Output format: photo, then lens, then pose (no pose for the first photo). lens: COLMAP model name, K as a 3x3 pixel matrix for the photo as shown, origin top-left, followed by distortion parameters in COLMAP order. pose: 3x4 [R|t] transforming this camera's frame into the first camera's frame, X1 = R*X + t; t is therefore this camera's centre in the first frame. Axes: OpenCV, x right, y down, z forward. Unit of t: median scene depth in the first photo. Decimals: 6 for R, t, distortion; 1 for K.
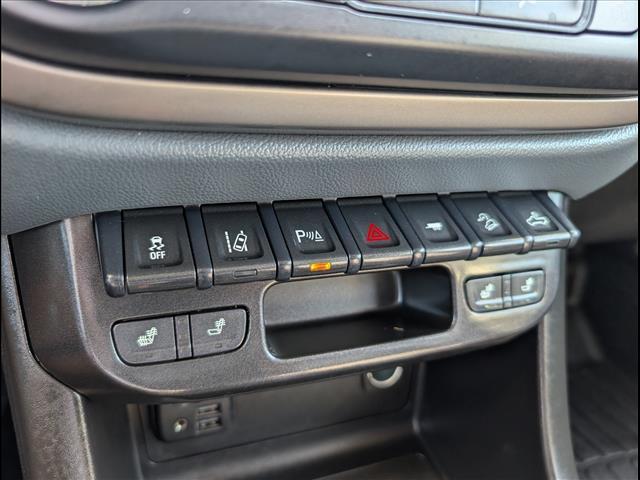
lens RADIAL K [[455.1, 0, 323.2], [0, 455.1, 242.4], [0, 0, 1]] dist [-0.025398, 0.004480]
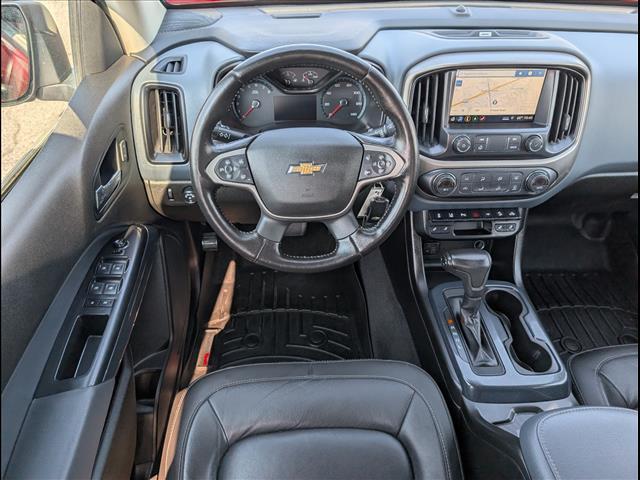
lens RADIAL K [[455.1, 0, 315.1], [0, 455.1, 237.3], [0, 0, 1]] dist [-0.025398, 0.004480]
pose [[0.951537, 0.097412, -0.291699, -0.109551], [-0.048524, 0.984183, 0.170377, -0.591374], [0.303682, -0.147966, 0.941214, -4.772373]]
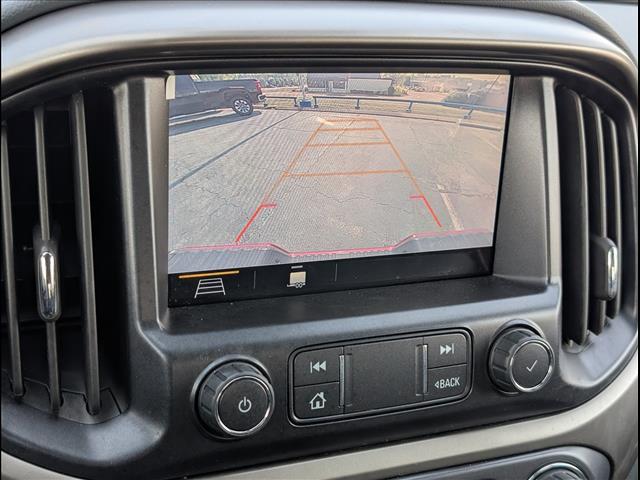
lens RADIAL K [[976.1, 0, 328.9], [0, 976.1, 237.9], [0, 0, 1]] dist [0.053681, 0.000000]
pose [[0.996207, -0.050763, 0.070676, -0.053772], [0.060111, 0.988726, -0.137140, -0.858456], [-0.062918, 0.140868, 0.988027, -1.921801]]
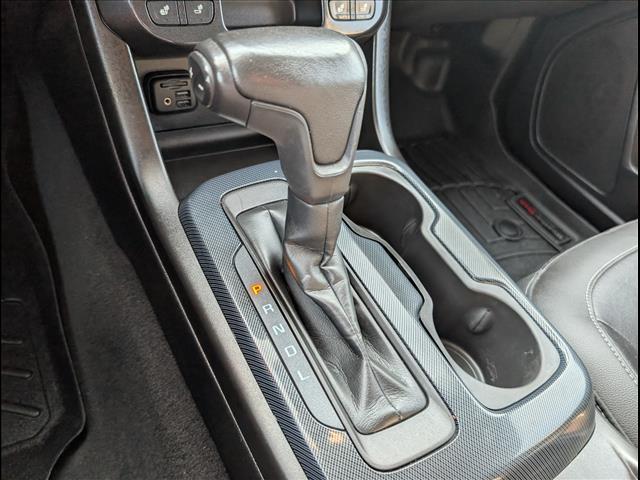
lens RADIAL K [[455.1, 0, 320.4], [0, 455.1, 240.1], [0, 0, 1]] dist [-0.025398, 0.004480]
pose [[0.982162, -0.061169, 0.177809, -0.116308], [-0.003521, 0.939461, 0.342638, 0.417149], [-0.188003, -0.337153, 0.922487, -1.126423]]
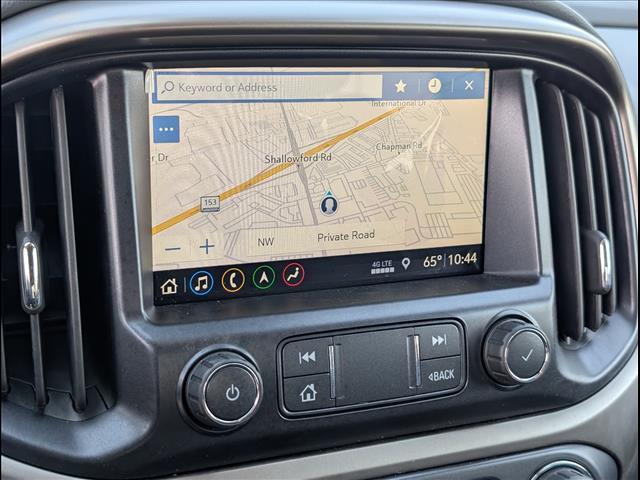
lens RADIAL K [[976.1, 0, 307.8], [0, 976.1, 237.7], [0, 0, 1]] dist [0.053681, 0.000000]
pose [[0.994834, -0.085546, 0.054653, -0.030233], [0.095885, 0.968647, -0.229190, -0.624513], [-0.033333, 0.233247, 0.971846, -1.859667]]
